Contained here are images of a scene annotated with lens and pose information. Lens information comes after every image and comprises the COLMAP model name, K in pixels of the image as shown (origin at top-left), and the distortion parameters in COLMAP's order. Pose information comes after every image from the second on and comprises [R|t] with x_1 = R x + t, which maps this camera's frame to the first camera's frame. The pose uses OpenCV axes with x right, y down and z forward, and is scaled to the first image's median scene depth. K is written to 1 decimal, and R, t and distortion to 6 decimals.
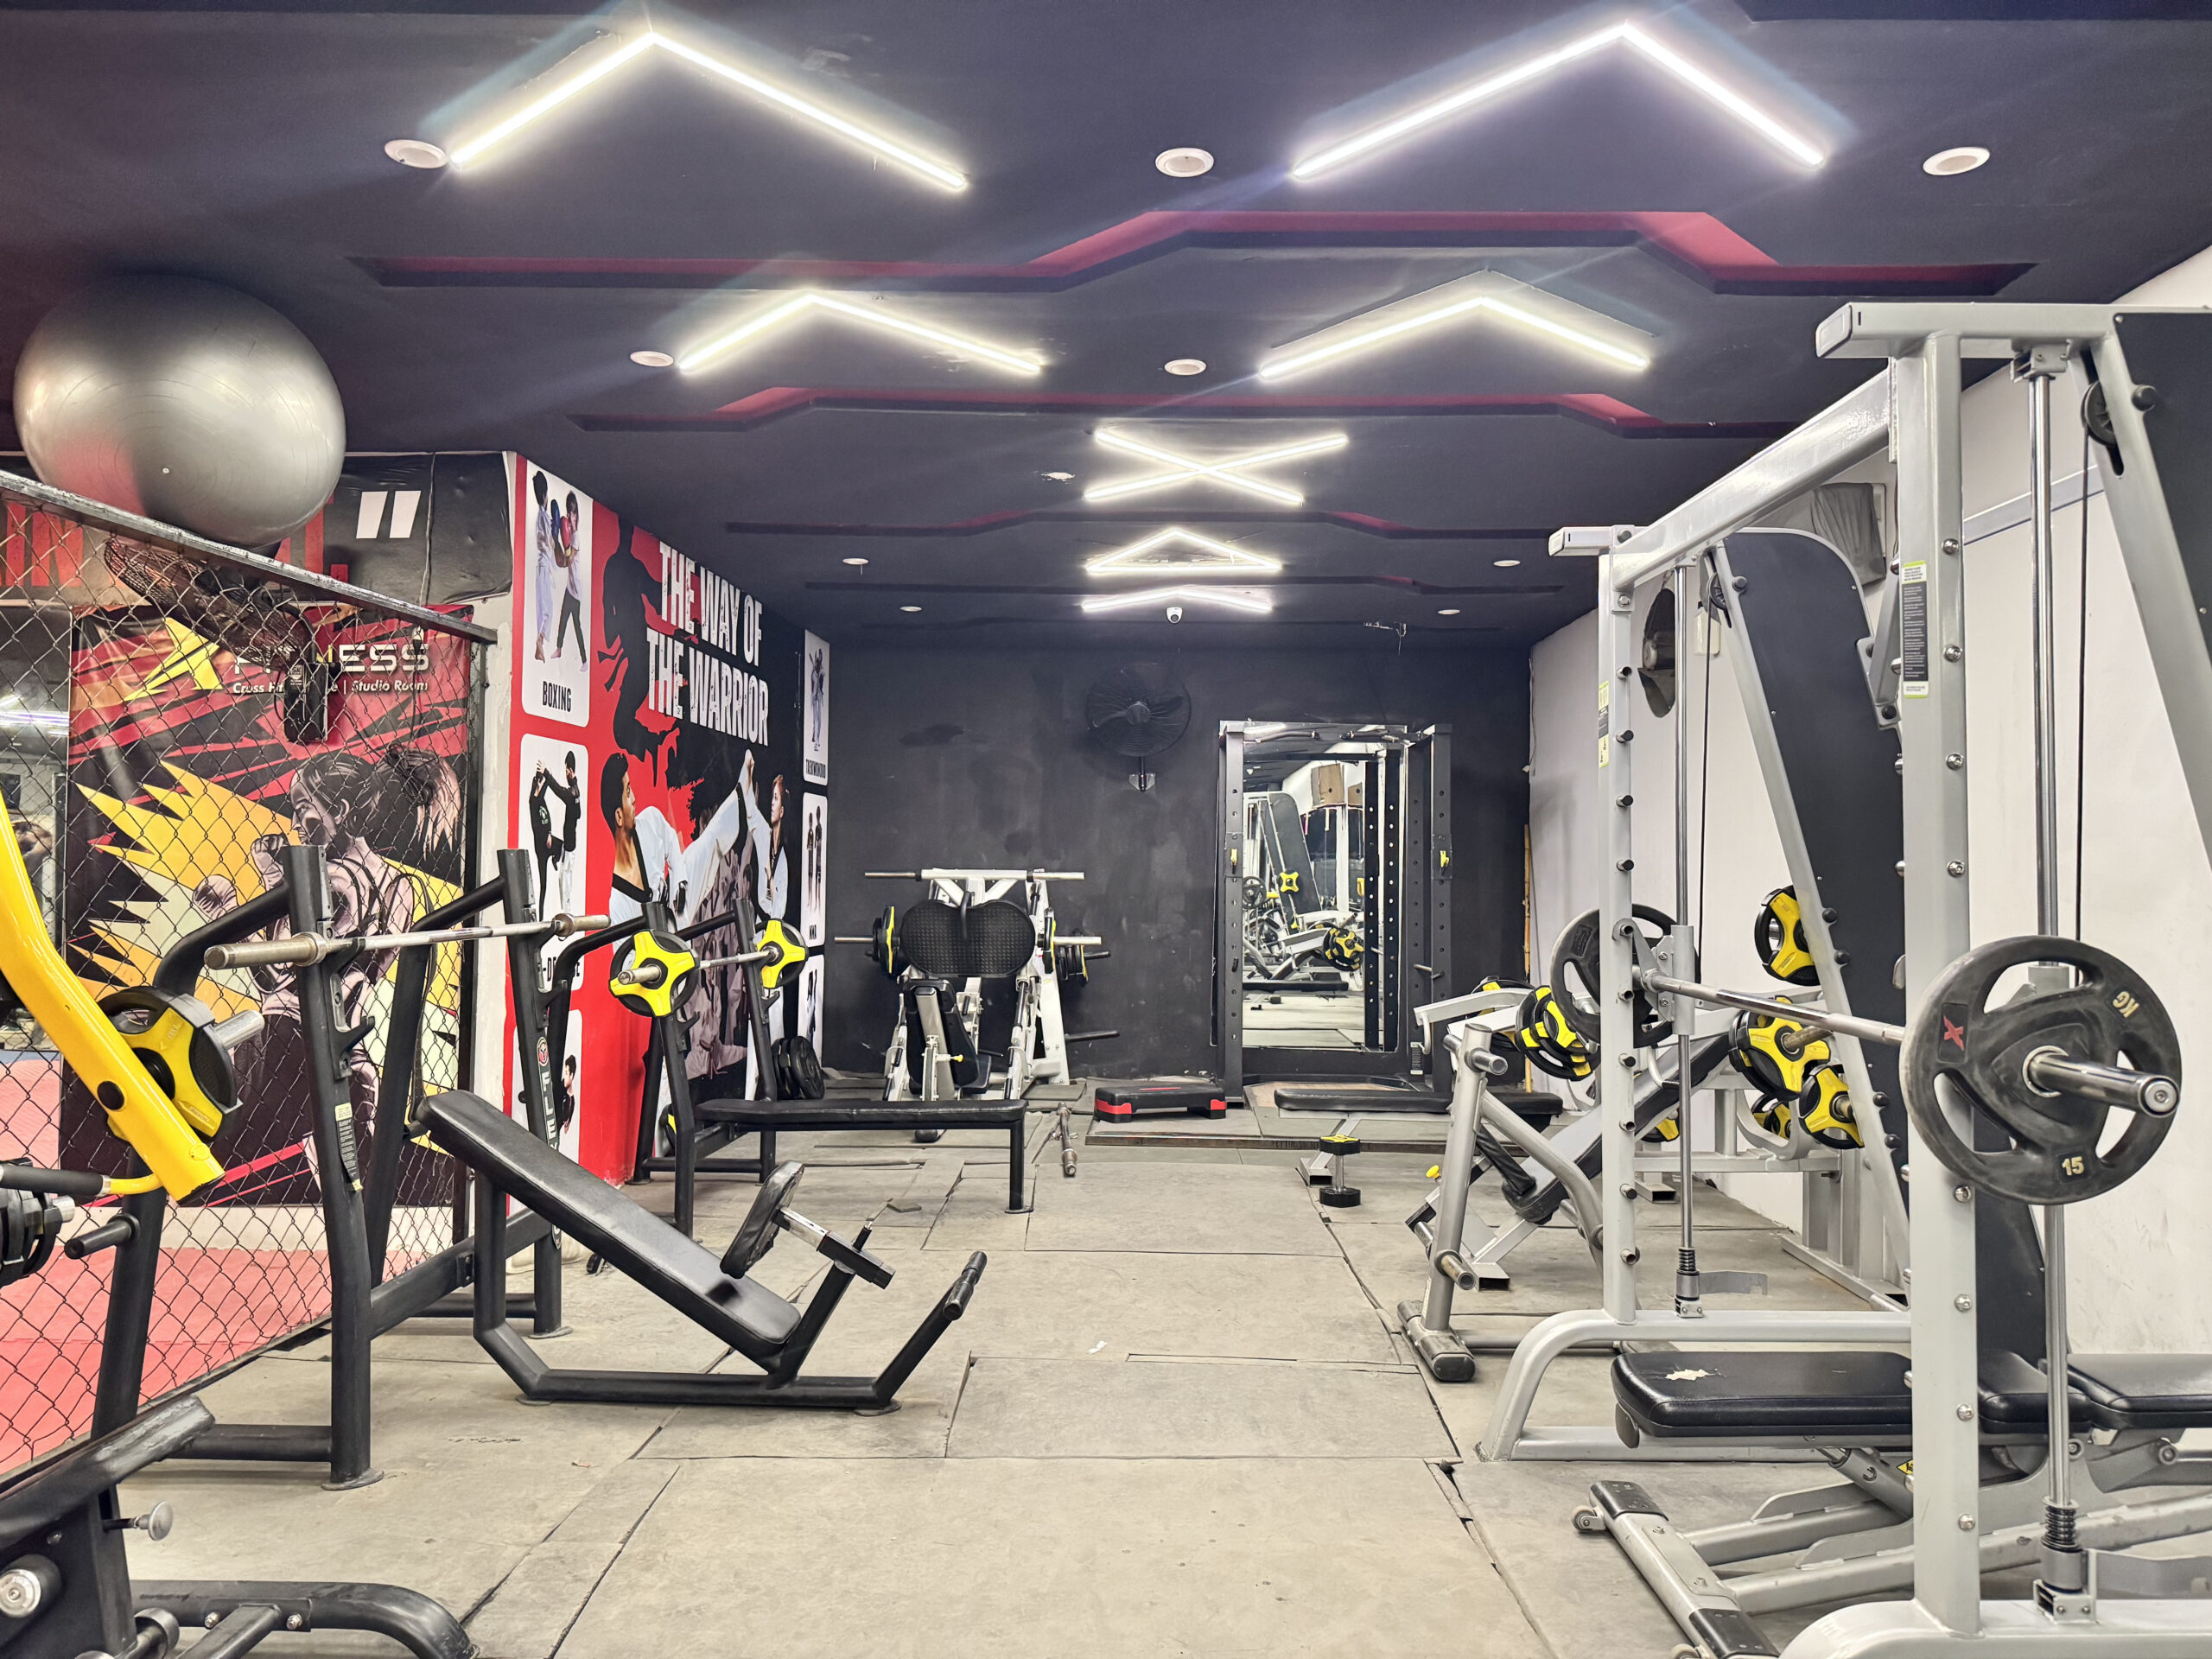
lens RADIAL K [[1506.8, 0, 1106.0], [0, 1506.8, 829.5], [0, 0, 1]] dist [0.155130, -0.307801]
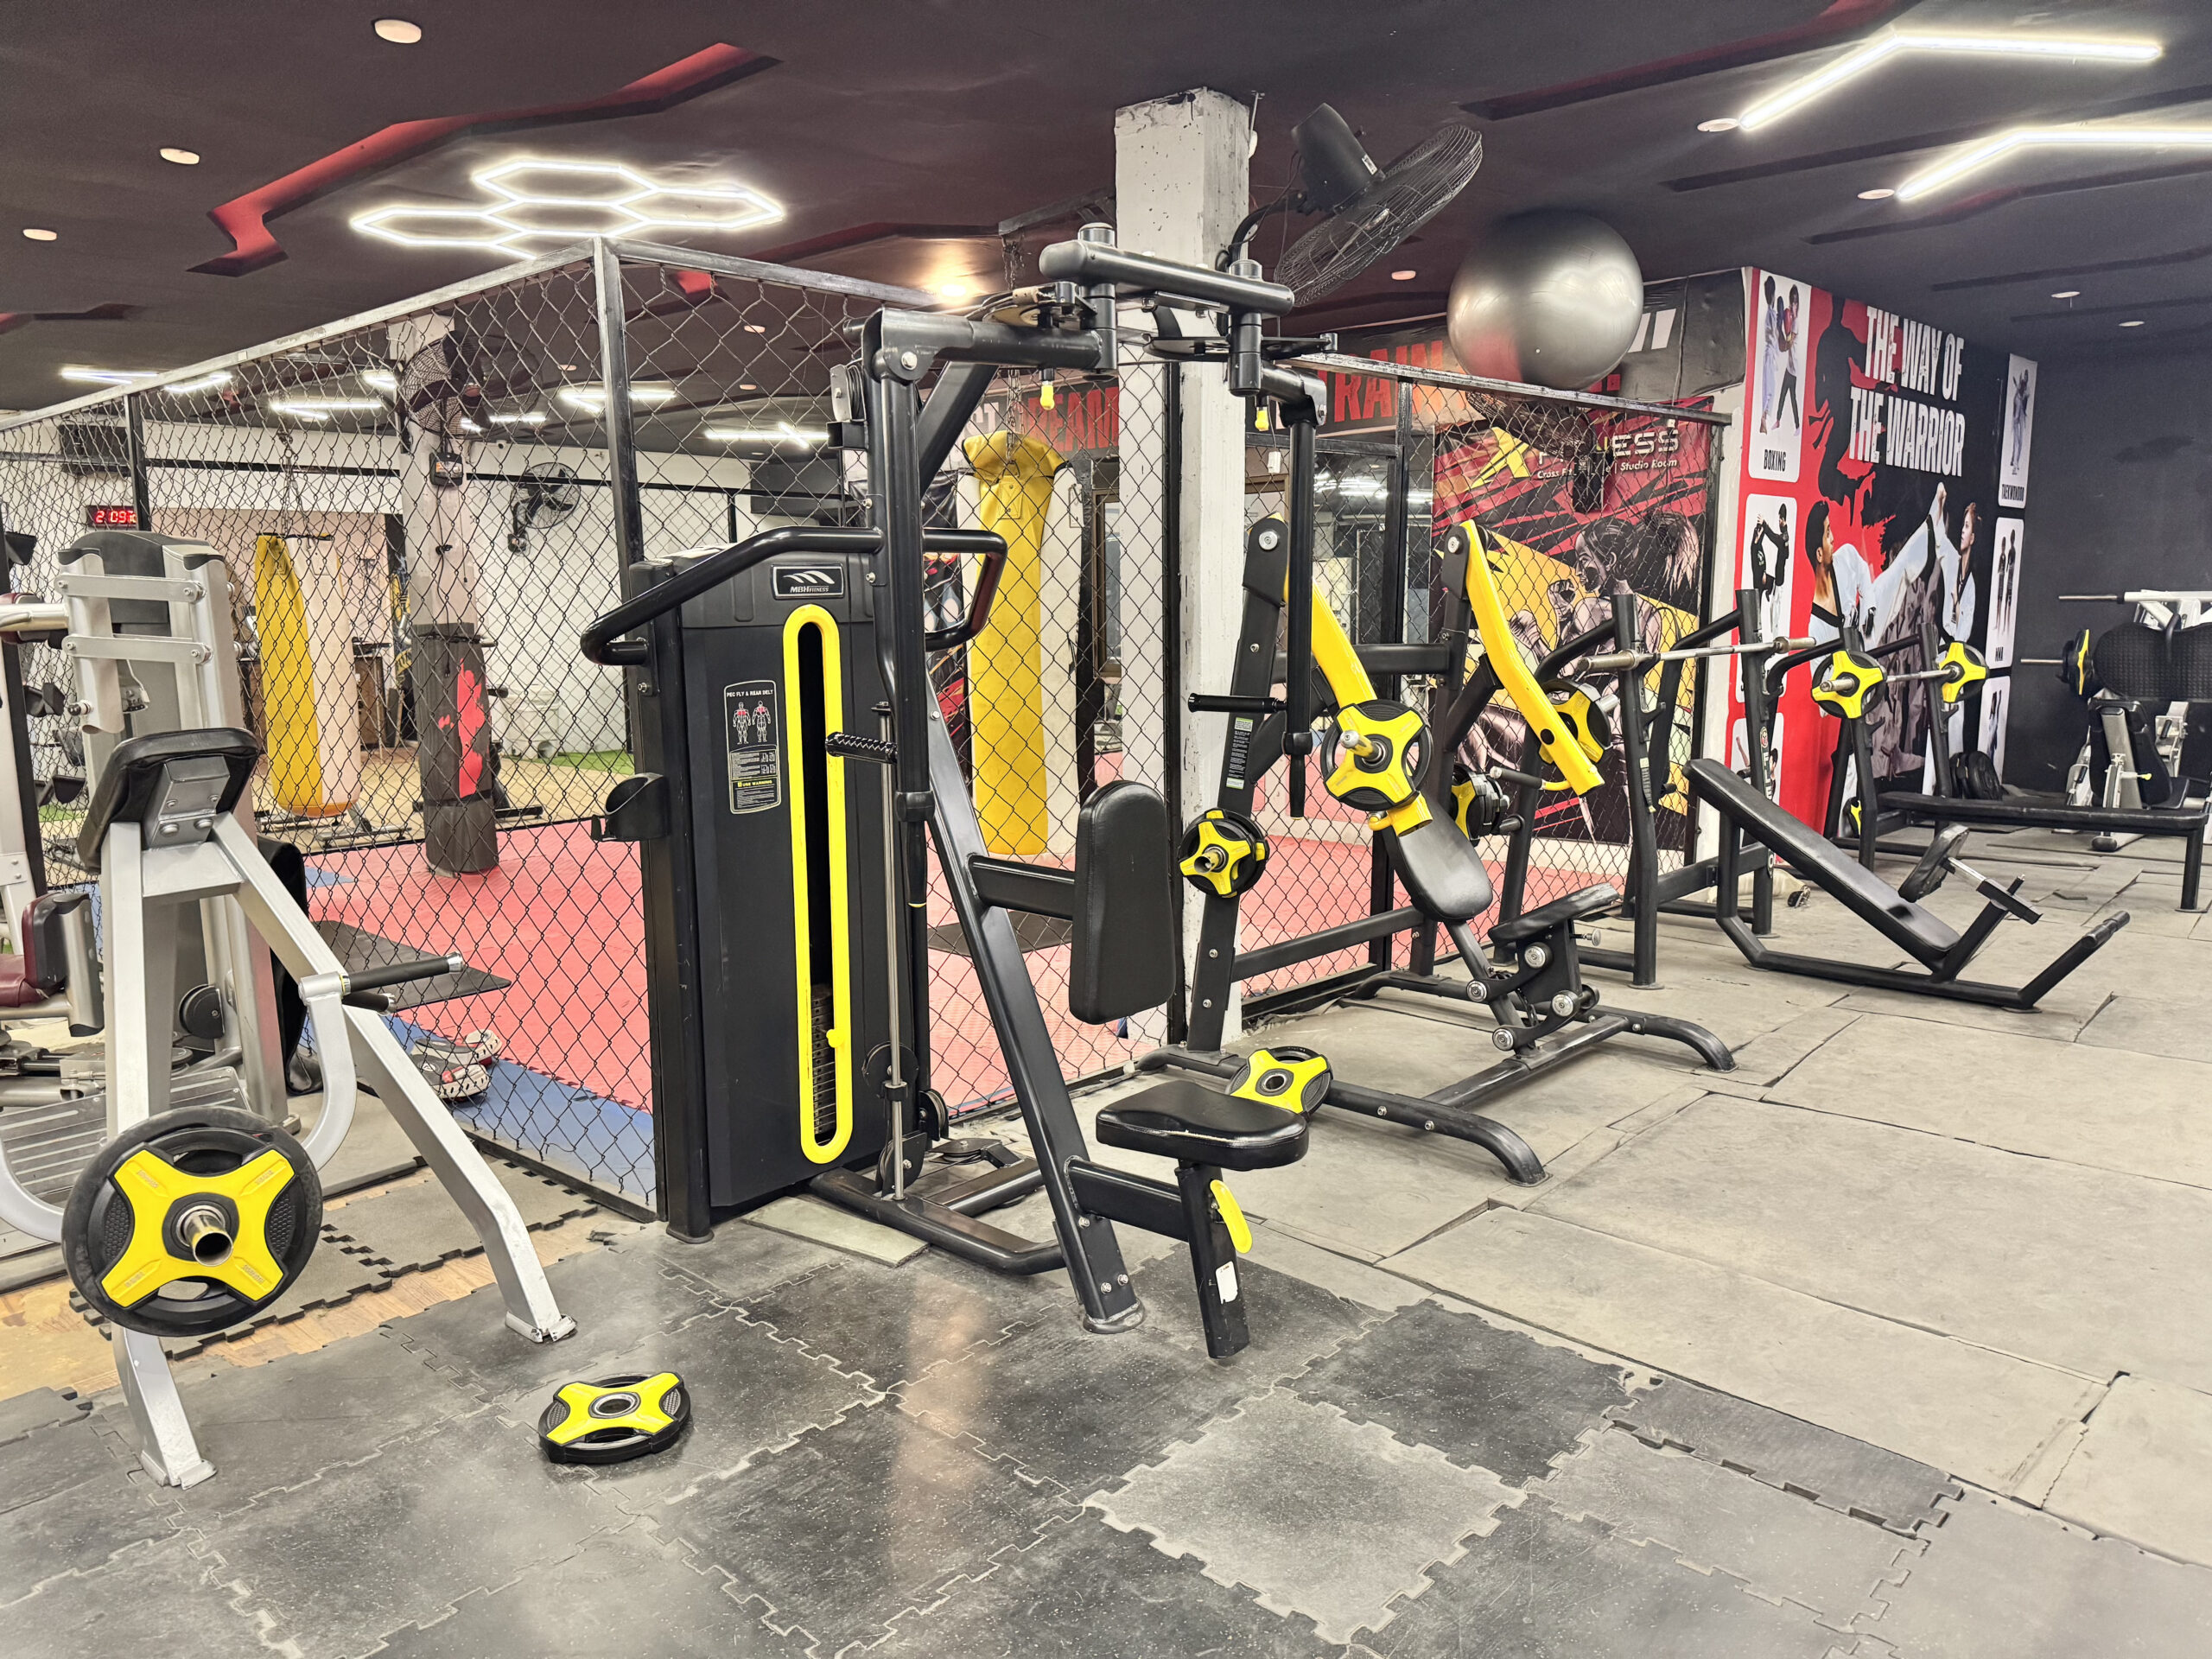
lens RADIAL K [[1541.6, 0, 1112.1], [0, 1541.6, 834.4], [0, 0, 1]] dist [0.038817, -0.046892]
pose [[0.755898, 0.084728, -0.649183, 0.078211], [0.035363, 0.984859, 0.169715, -0.020382], [0.653734, -0.151244, 0.741456, -0.331197]]
